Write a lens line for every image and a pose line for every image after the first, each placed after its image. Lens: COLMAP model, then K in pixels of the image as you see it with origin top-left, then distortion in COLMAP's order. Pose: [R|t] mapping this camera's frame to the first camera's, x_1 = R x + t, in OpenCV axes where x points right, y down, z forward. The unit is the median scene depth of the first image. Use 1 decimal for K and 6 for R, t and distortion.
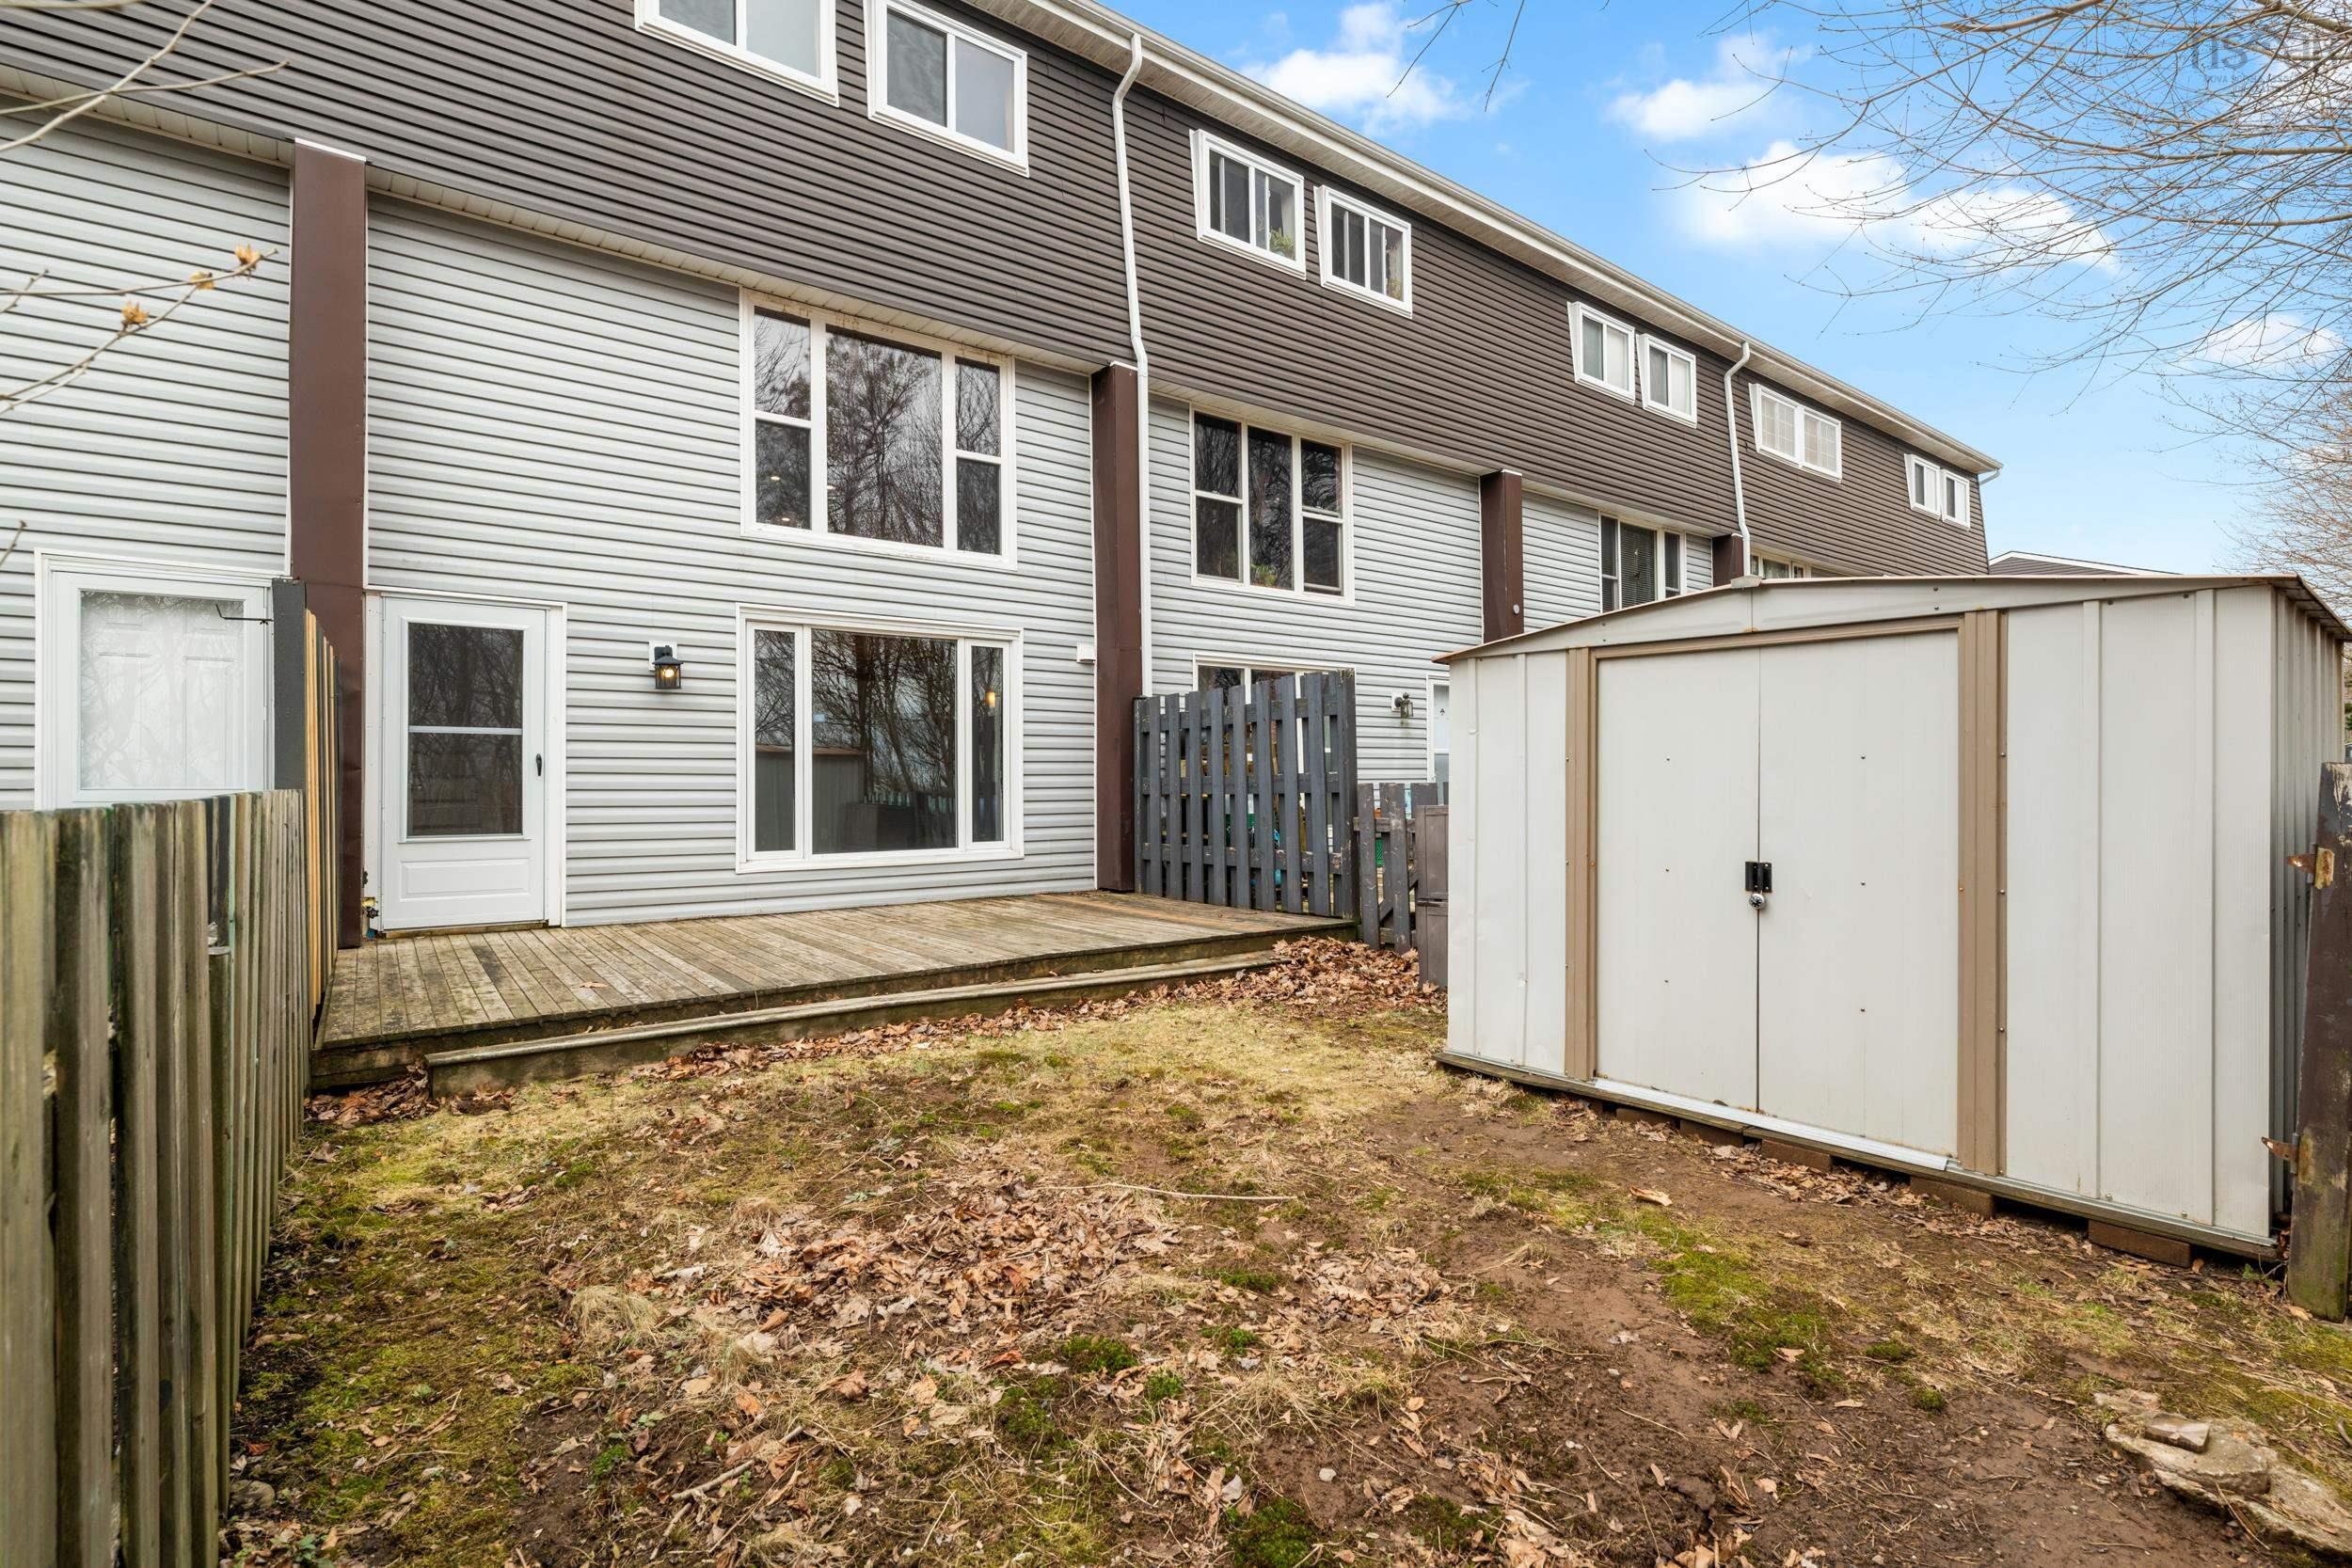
lens RADIAL K [[1086.1, 0, 1176.0], [0, 1086.1, 784.0], [0, 0, 1]] dist [-0.001253, -0.000415]
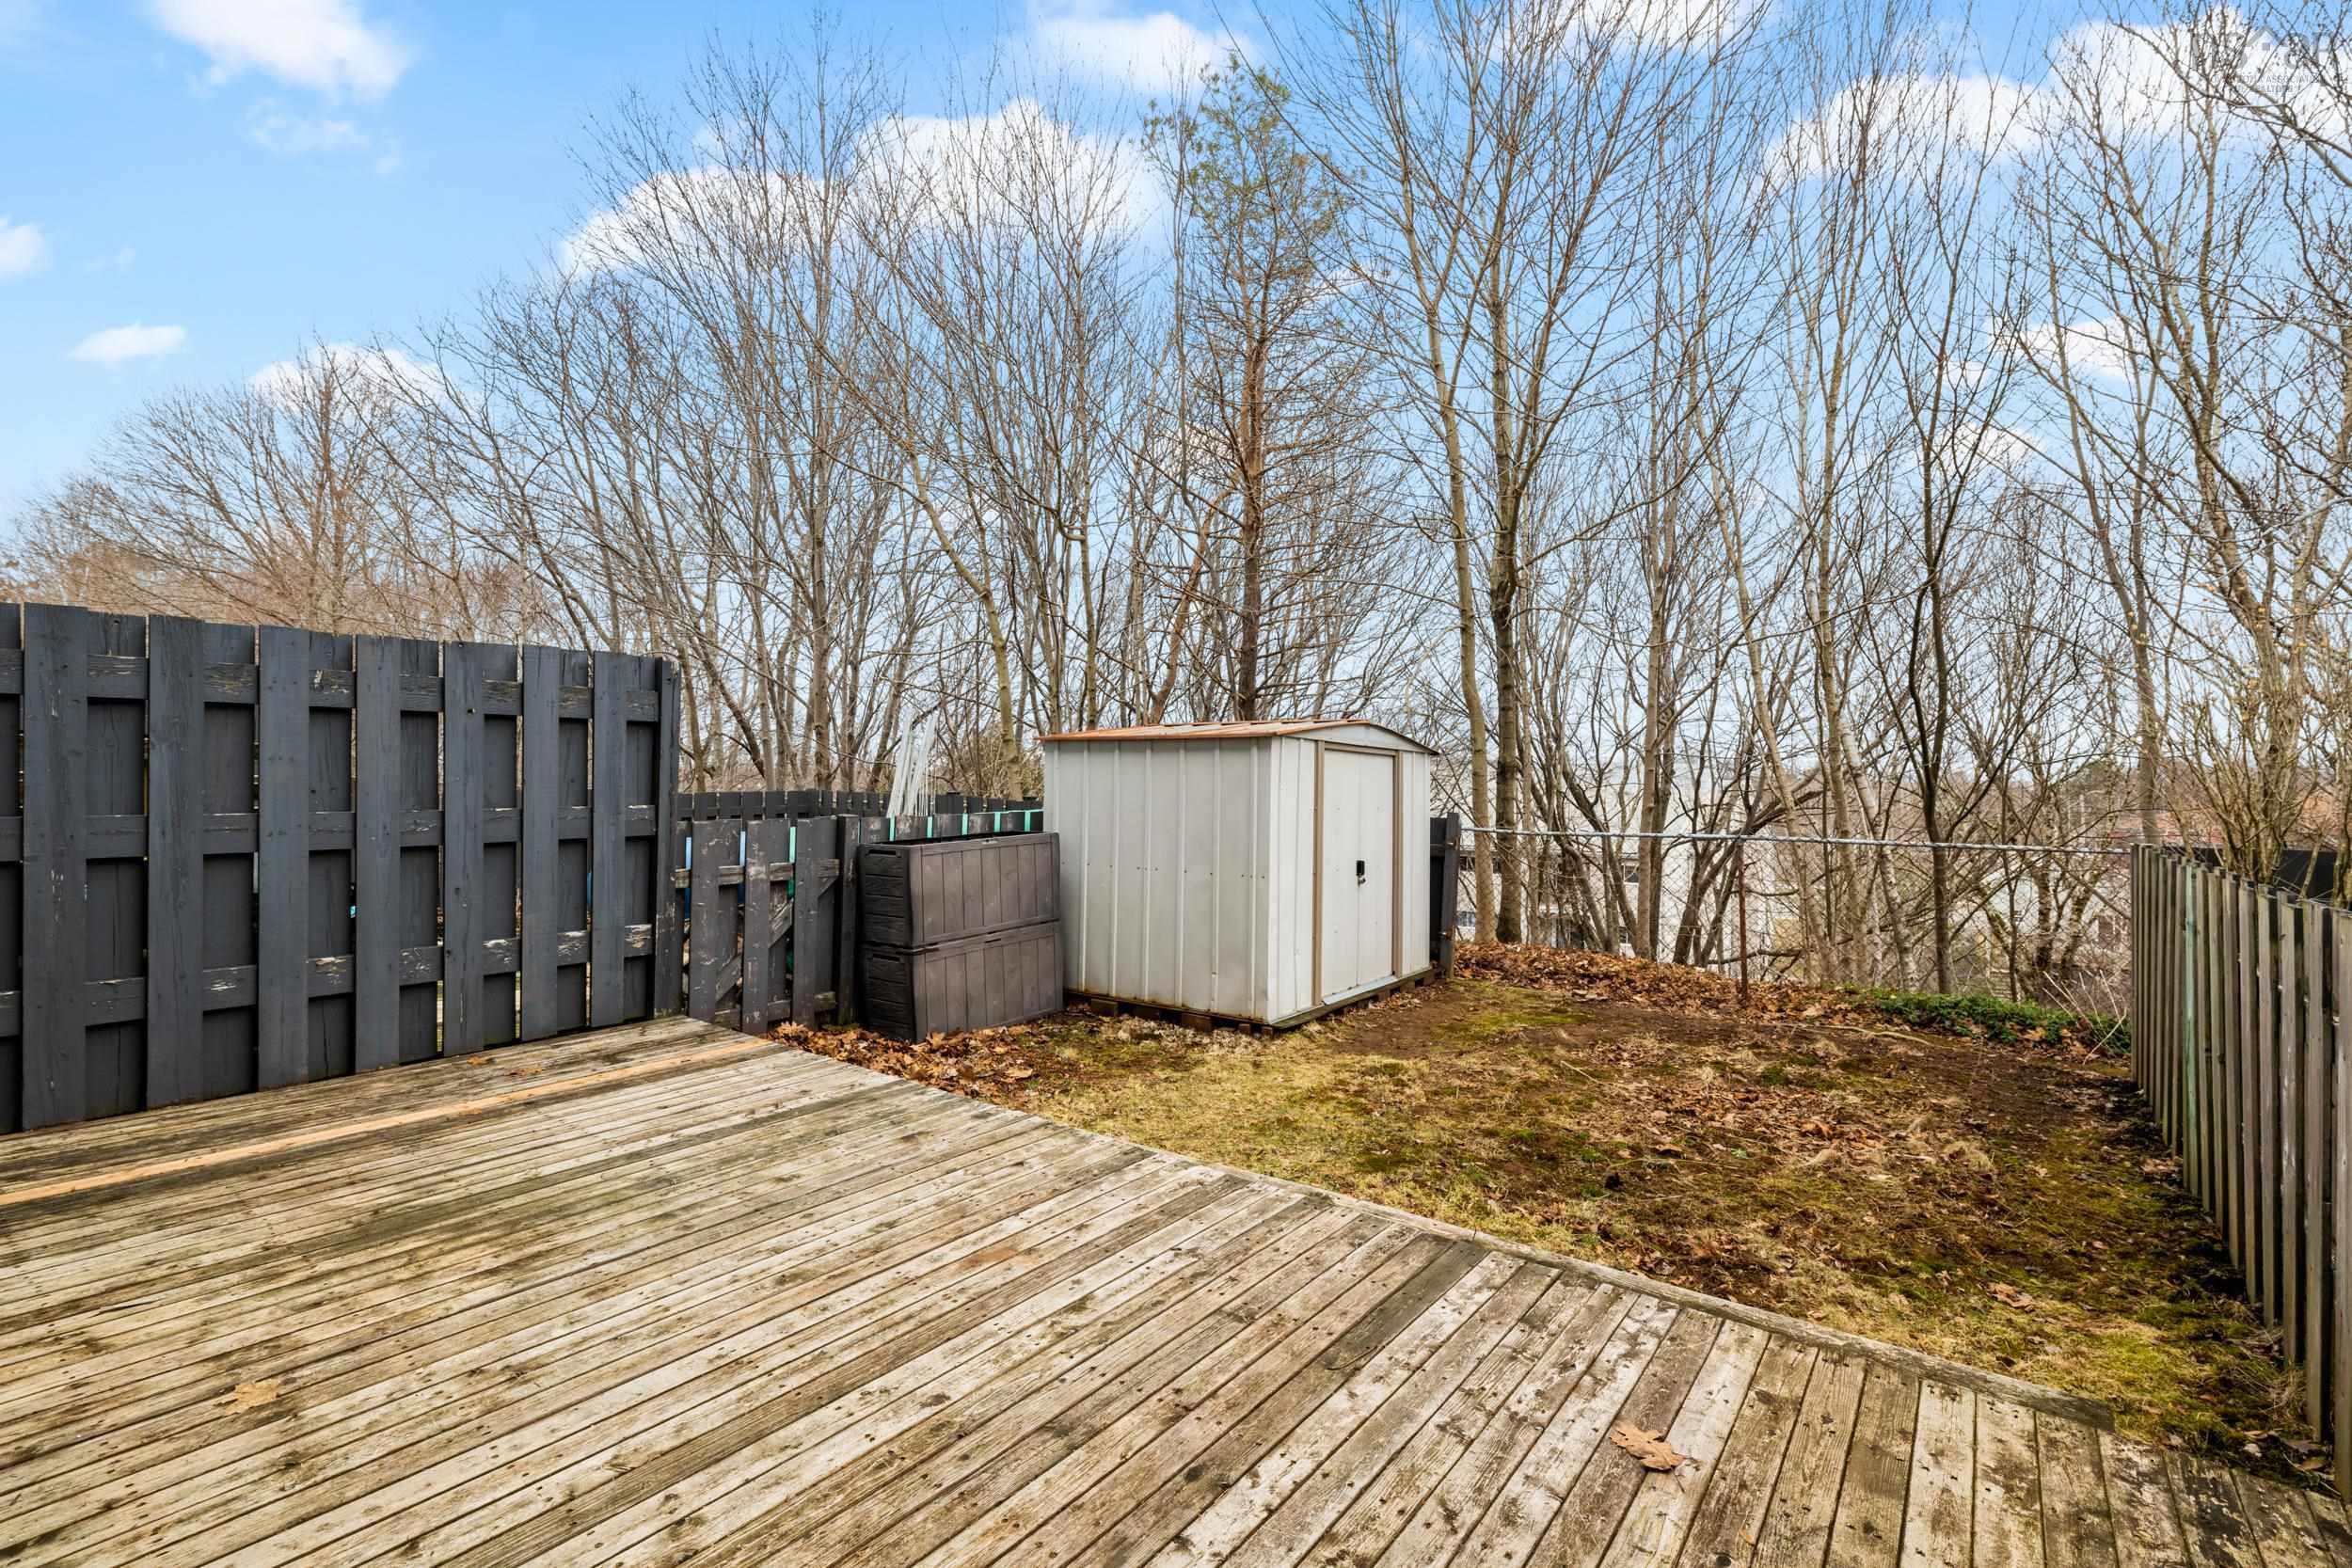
lens RADIAL K [[1049.2, 0, 1178.6], [0, 1049.2, 797.1], [0, 0, 1]] dist [-0.000031, 0.000165]
pose [[-0.269575, -0.014301, 0.962873, -0.605113], [-0.015074, 0.999830, 0.010629, -0.029694], [-0.962861, -0.011649, -0.269745, 0.907221]]
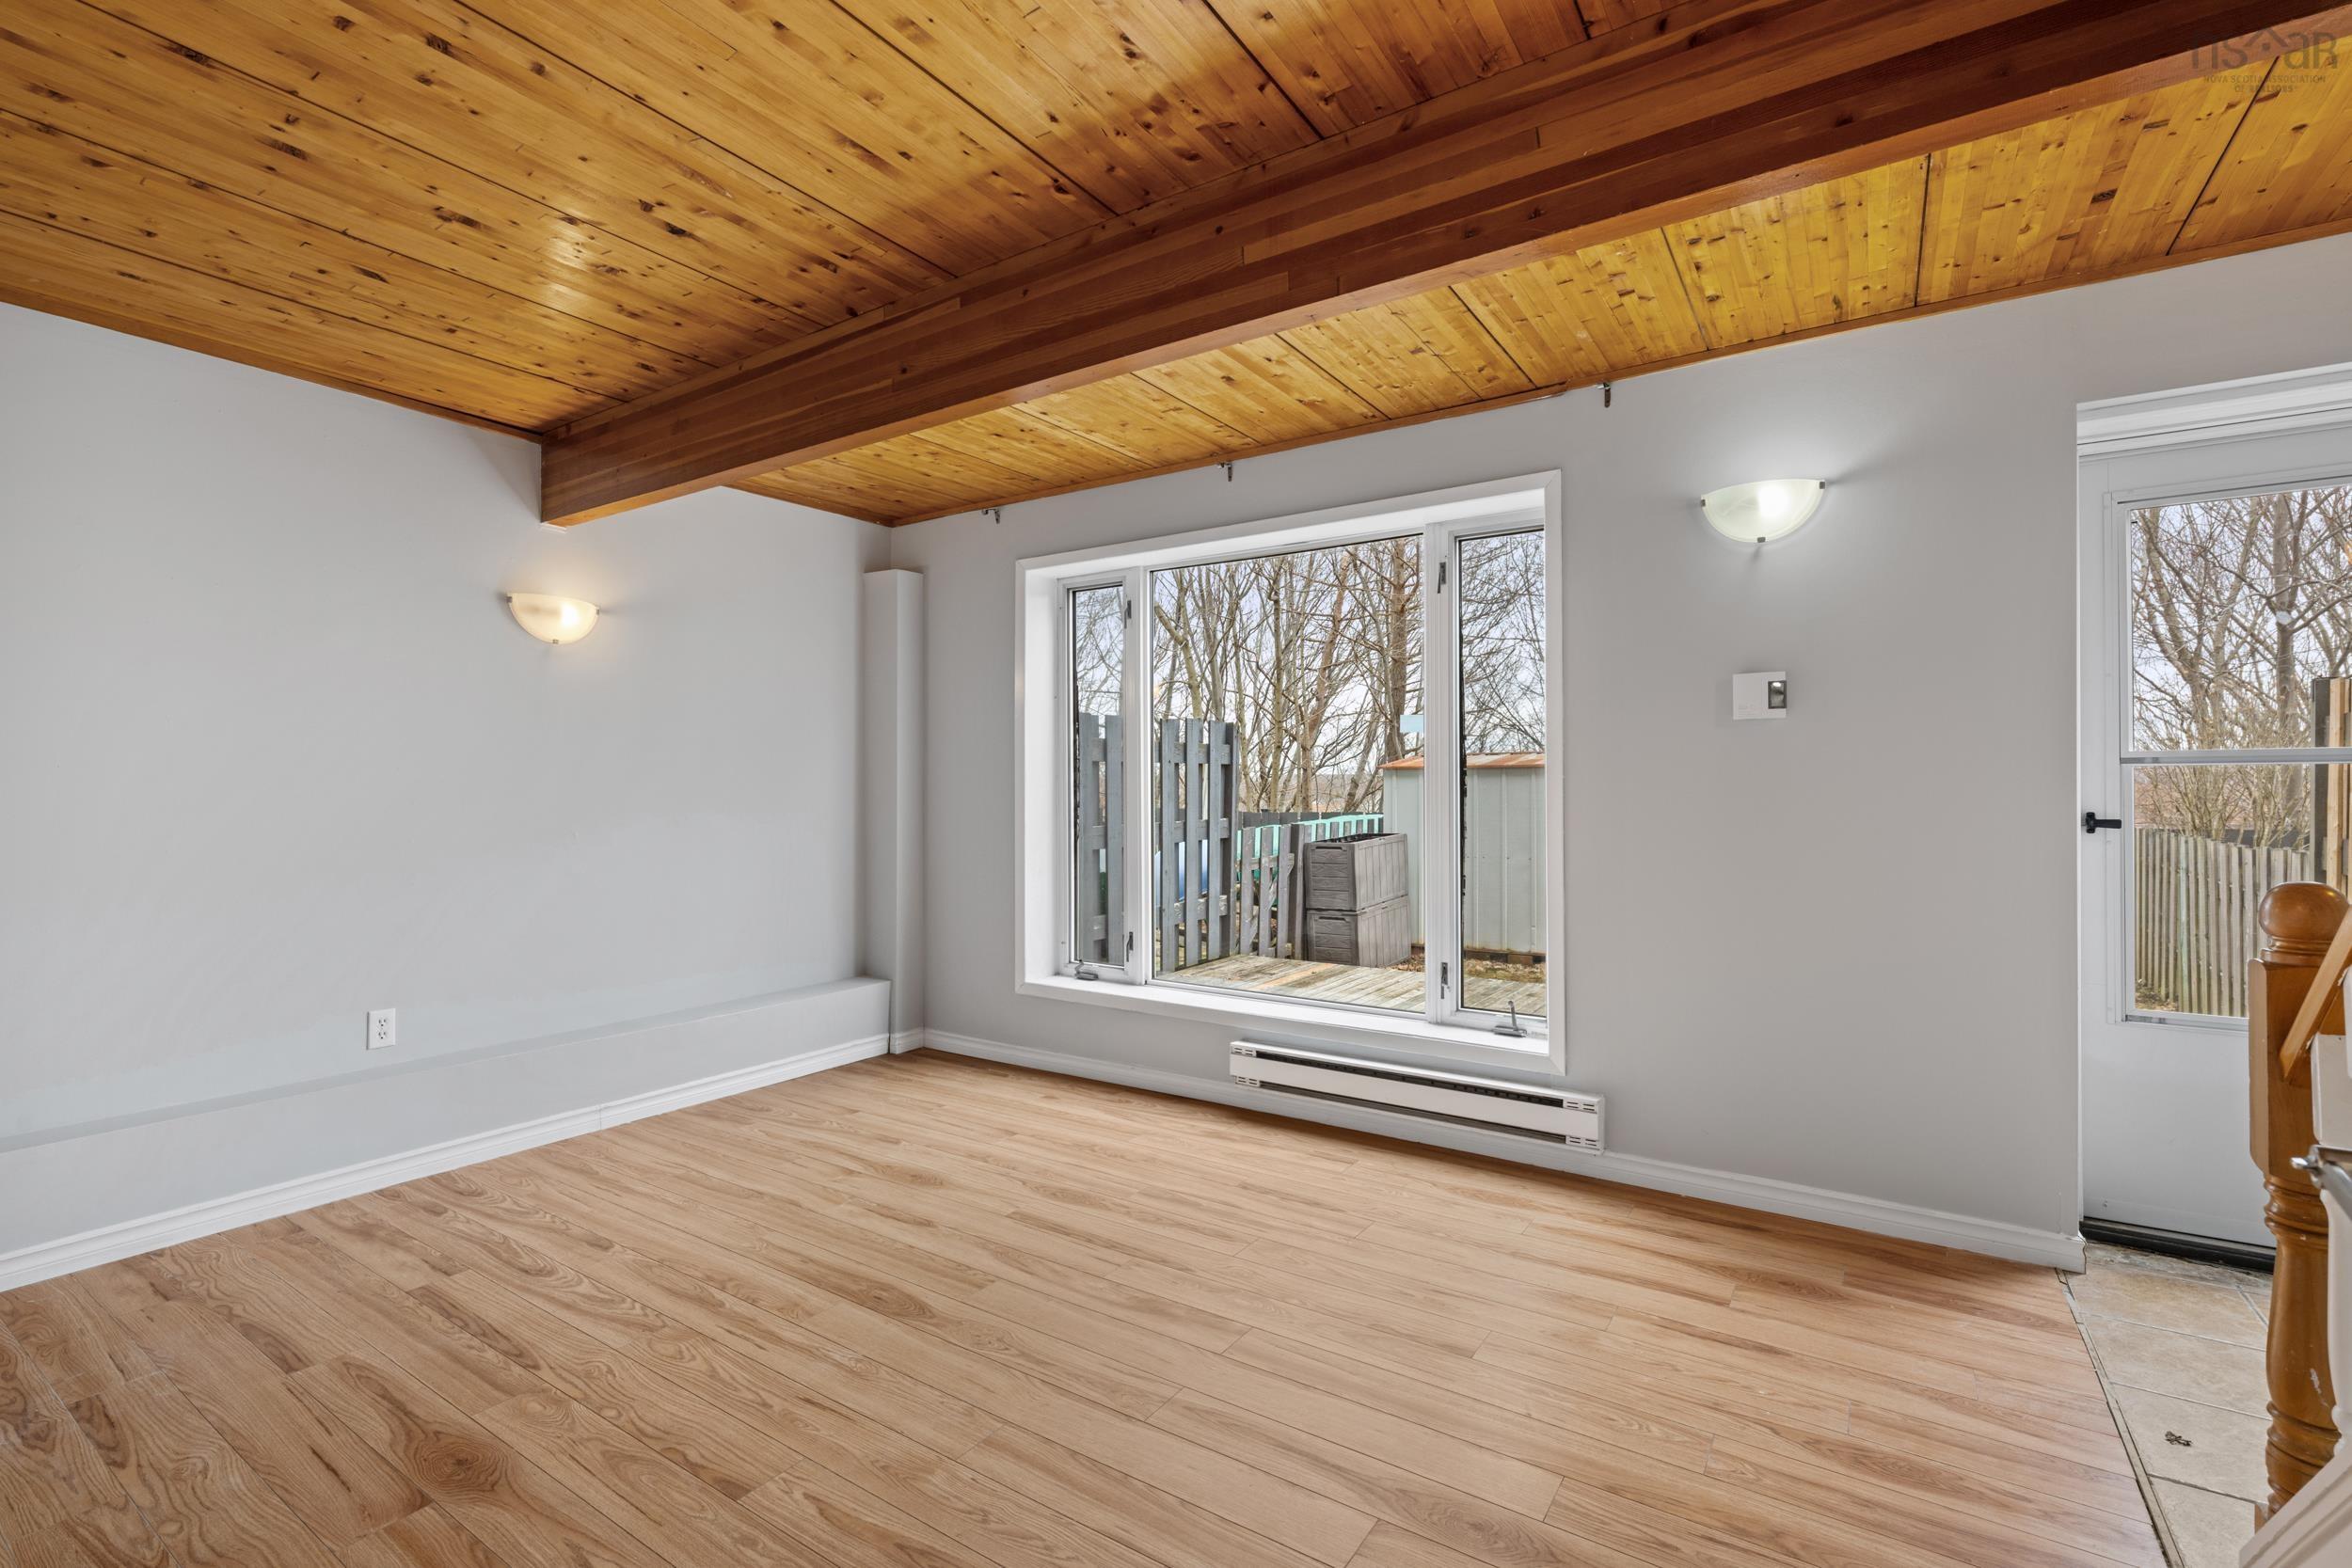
lens RADIAL K [[1078.9, 0, 1165.7], [0, 1078.9, 767.0], [0, 0, 1]] dist [-0.000885, 0.000286]
pose [[-0.325080, 0.014135, 0.945581, -0.869161], [0.002896, 0.999898, -0.013952, -0.049872], [-0.945682, -0.001797, -0.325088, 1.481179]]
